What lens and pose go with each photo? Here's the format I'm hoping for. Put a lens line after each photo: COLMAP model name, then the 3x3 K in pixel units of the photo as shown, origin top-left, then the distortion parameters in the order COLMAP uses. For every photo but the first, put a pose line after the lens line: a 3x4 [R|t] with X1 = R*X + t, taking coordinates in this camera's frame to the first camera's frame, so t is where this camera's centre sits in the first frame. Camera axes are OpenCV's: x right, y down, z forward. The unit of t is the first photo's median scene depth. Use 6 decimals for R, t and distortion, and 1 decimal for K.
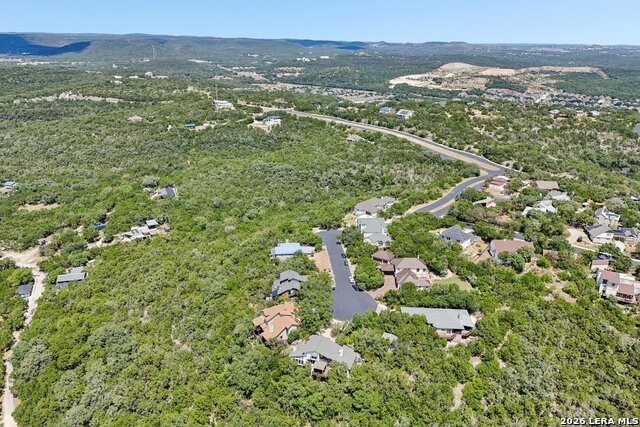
lens RADIAL K [[460.0, 0, 320.0], [0, 460.0, 213.5], [0, 0, 1]] dist [0.027860, -0.005230]
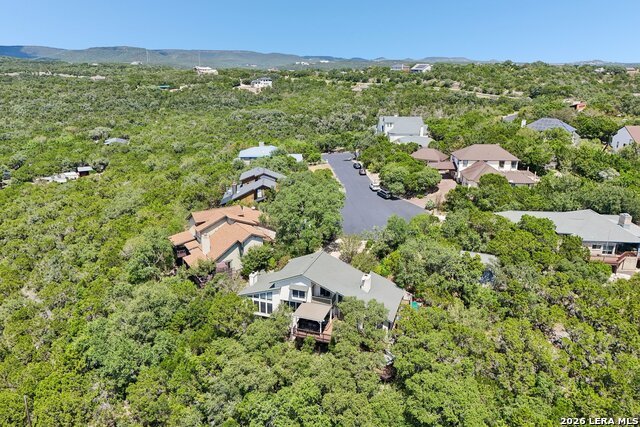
lens RADIAL K [[460.0, 0, 320.0], [0, 460.0, 213.5], [0, 0, 1]] dist [0.027860, -0.005230]
pose [[0.999998, 0.001855, 0.001083, 0.004627], [-0.001806, 0.999018, -0.044275, 0.244971], [-0.001164, 0.044273, 0.999019, 0.567965]]
